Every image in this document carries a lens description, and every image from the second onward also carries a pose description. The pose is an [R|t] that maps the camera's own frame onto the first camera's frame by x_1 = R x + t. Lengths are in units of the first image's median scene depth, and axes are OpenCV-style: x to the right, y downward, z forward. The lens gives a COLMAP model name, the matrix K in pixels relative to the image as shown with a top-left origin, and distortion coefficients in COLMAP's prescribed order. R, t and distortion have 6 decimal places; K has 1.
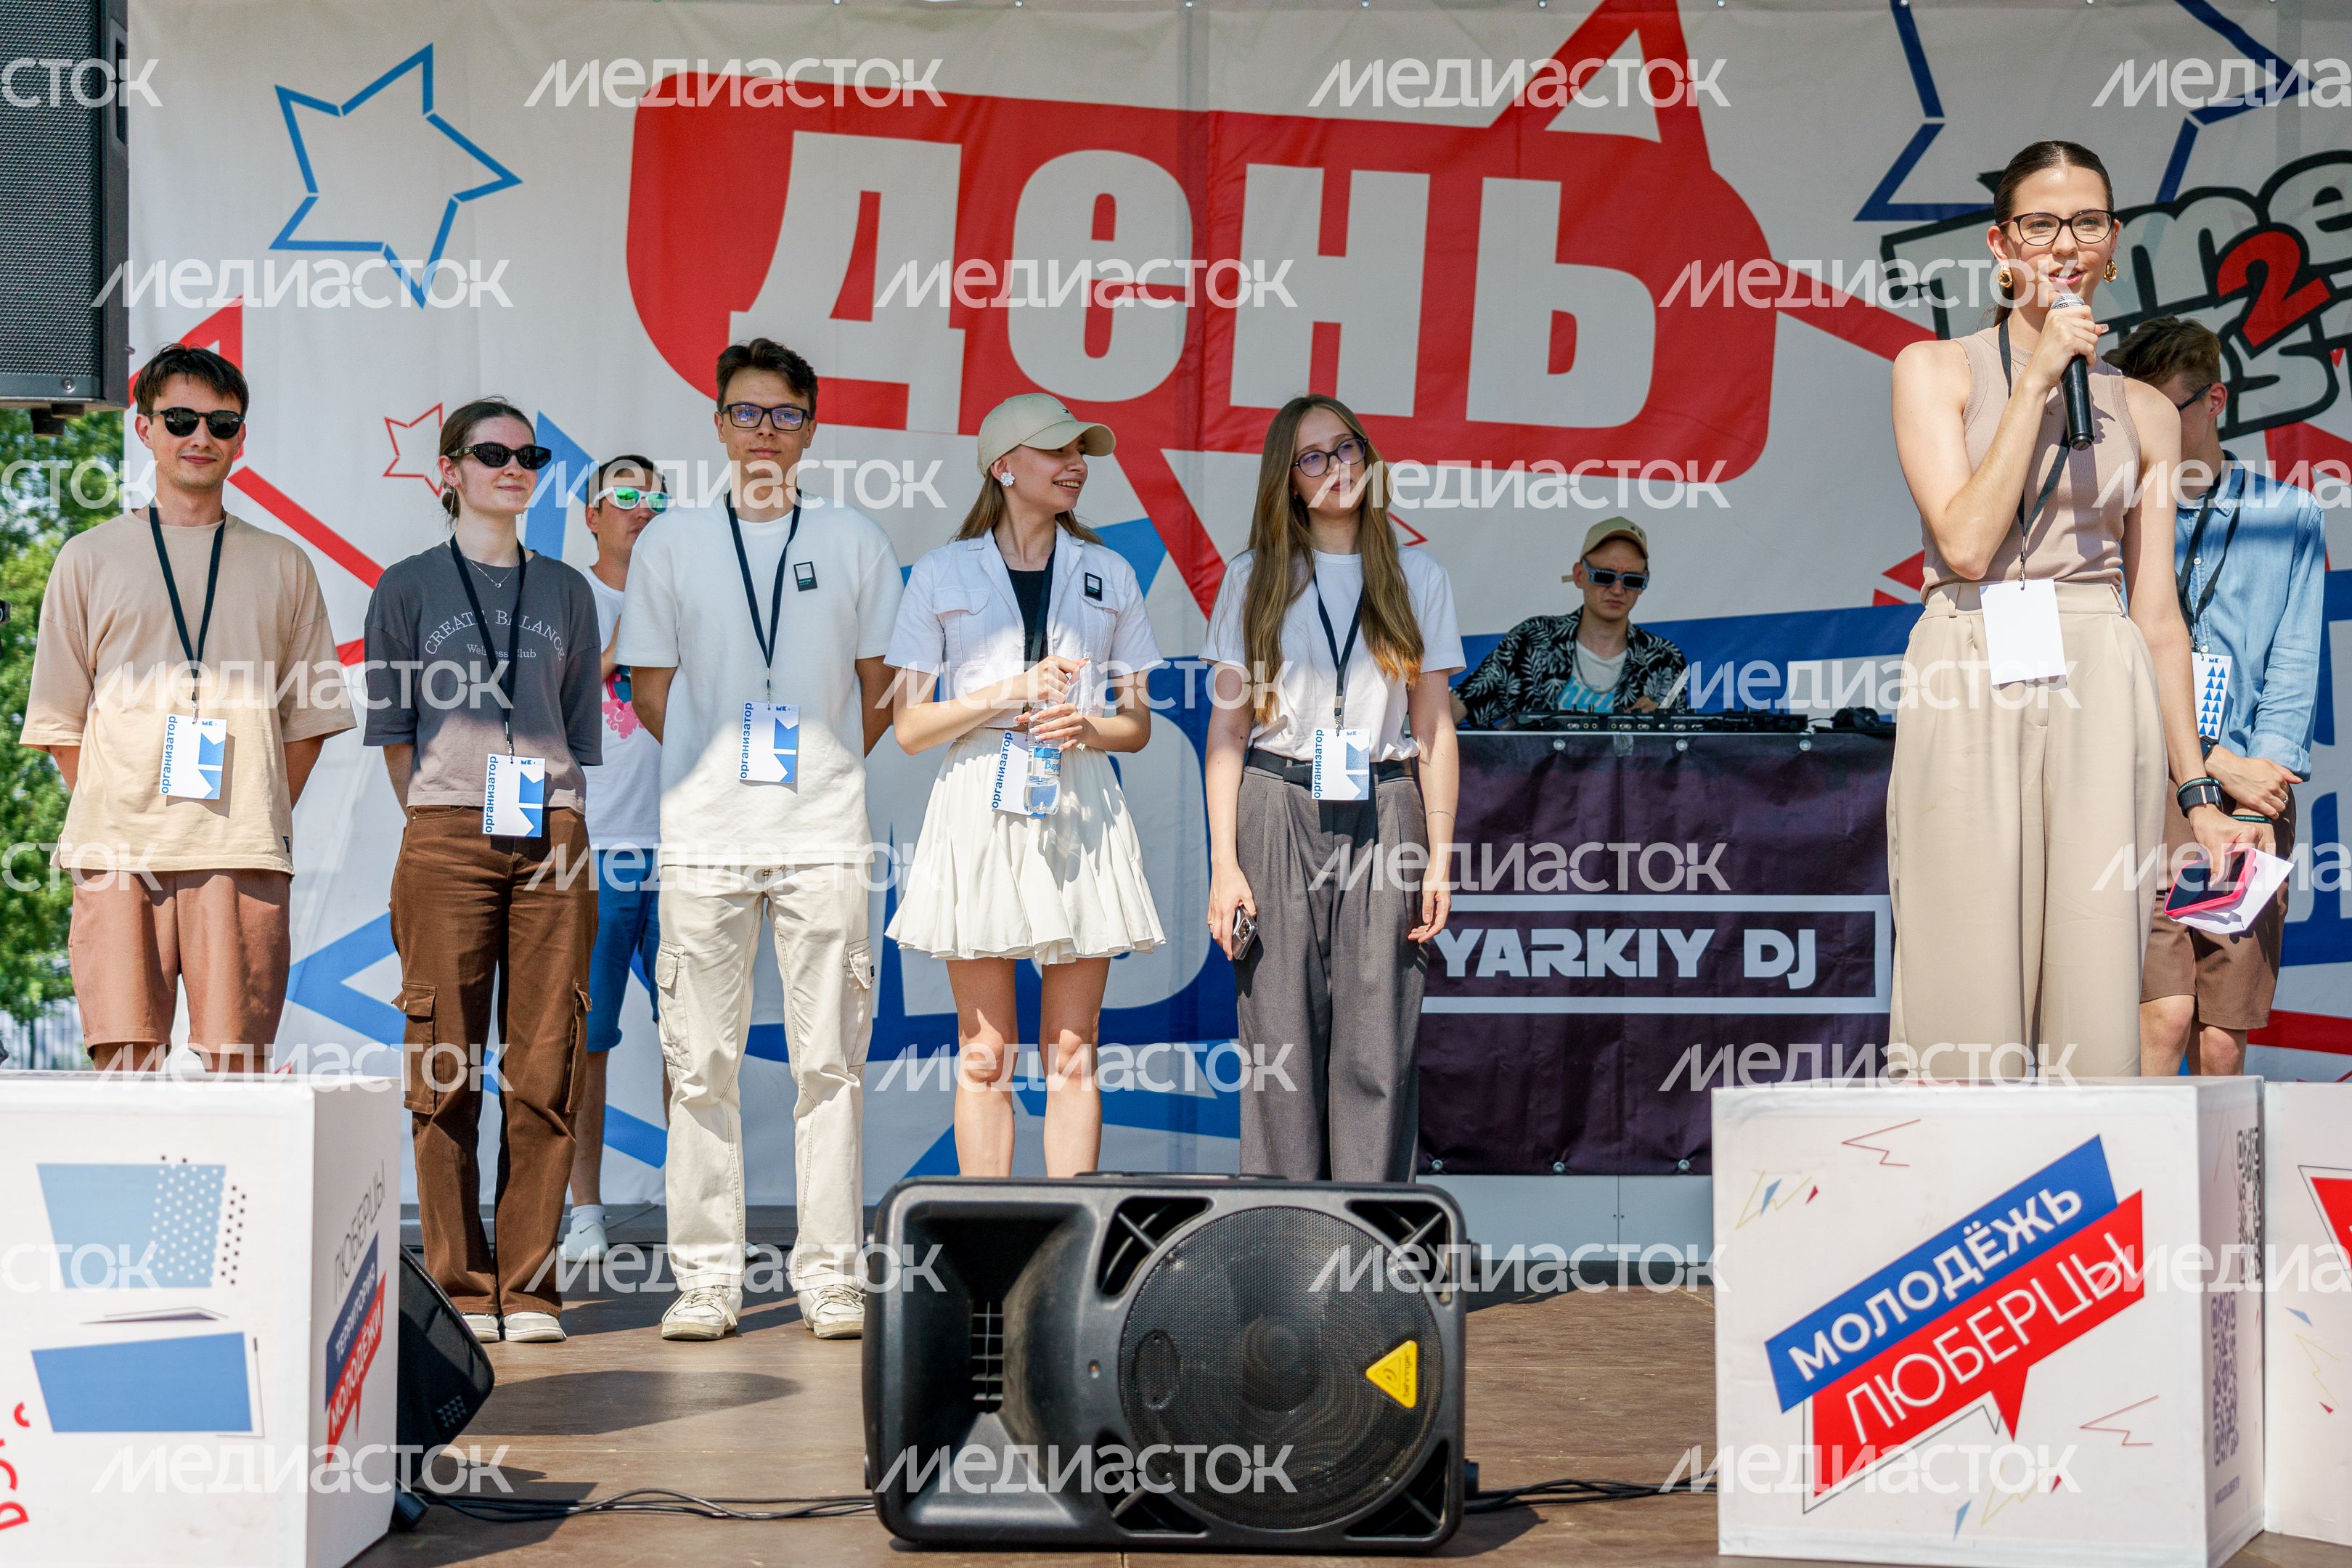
lens RADIAL K [[3327.8, 0, 1176.0], [0, 3327.8, 784.0], [0, 0, 1]] dist [0.035370, -0.066788]
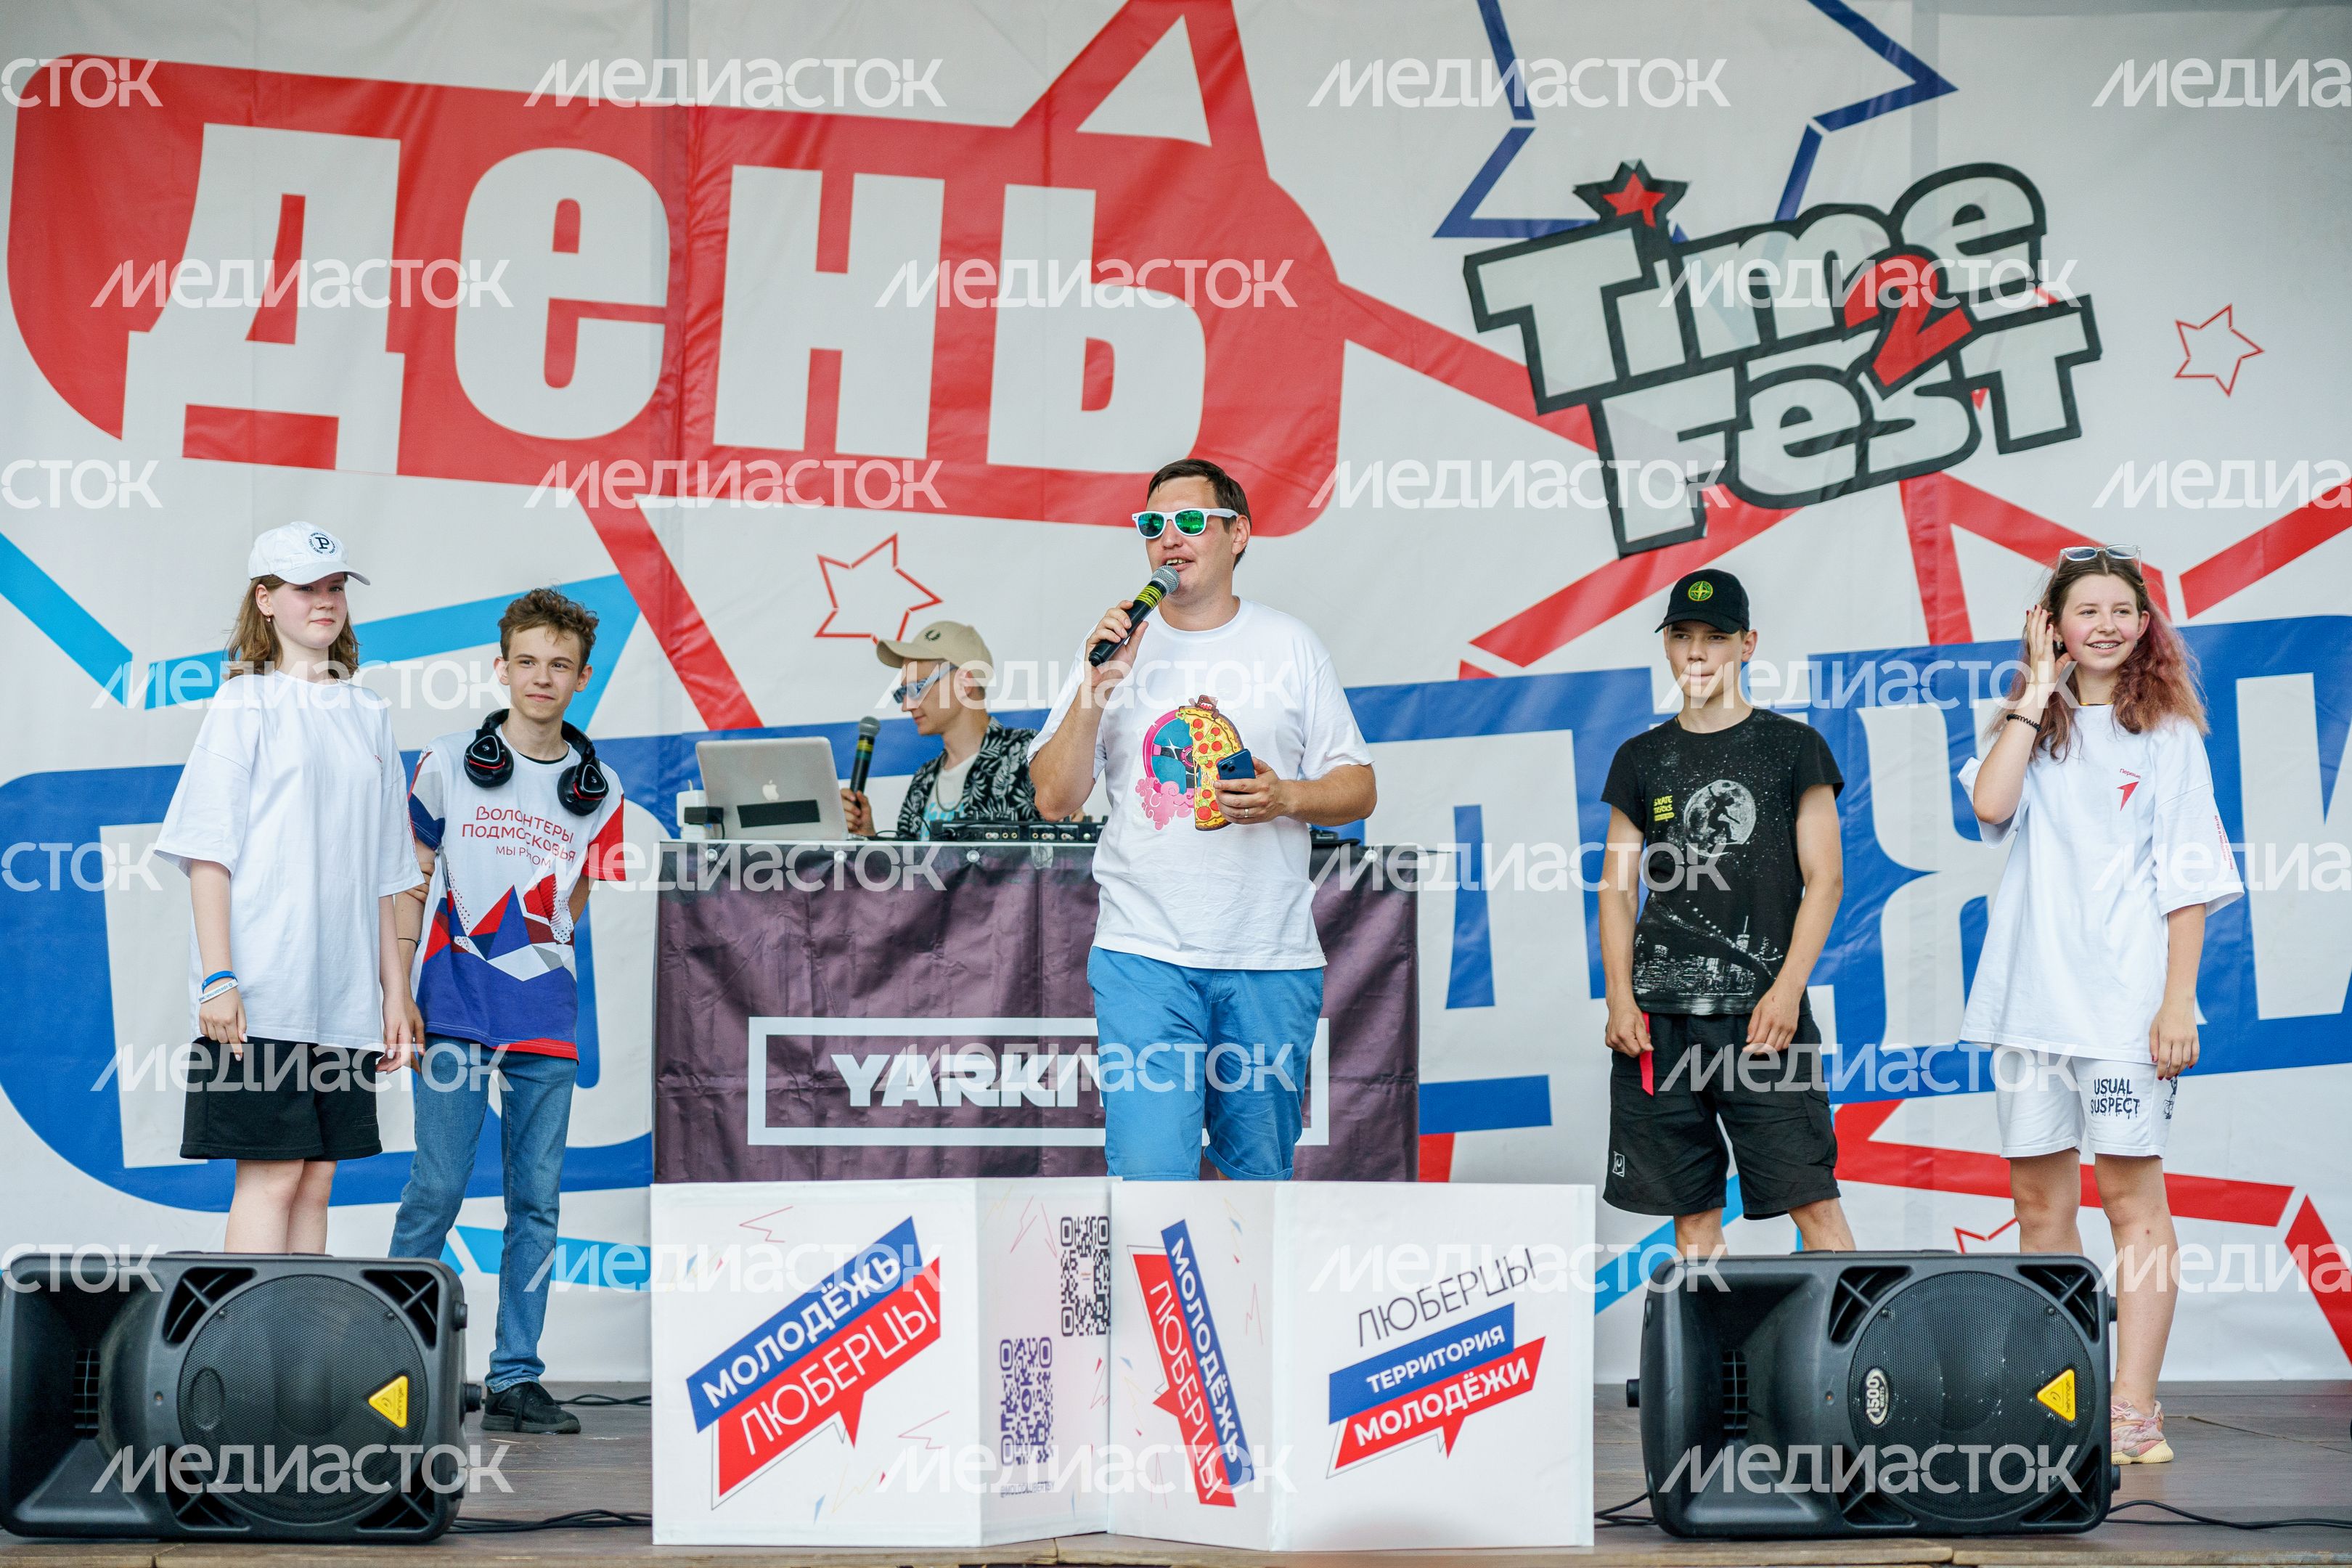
lens RADIAL K [[4875.6, 0, 1176.0], [0, 4875.6, 784.0], [0, 0, 1]] dist [-0.005646, 0.156379]
pose [[0.999140, 0.002363, 0.041390, 0.114334], [-0.001941, 0.999946, -0.010231, -0.018033], [-0.041412, 0.010142, 0.999091, -0.360498]]
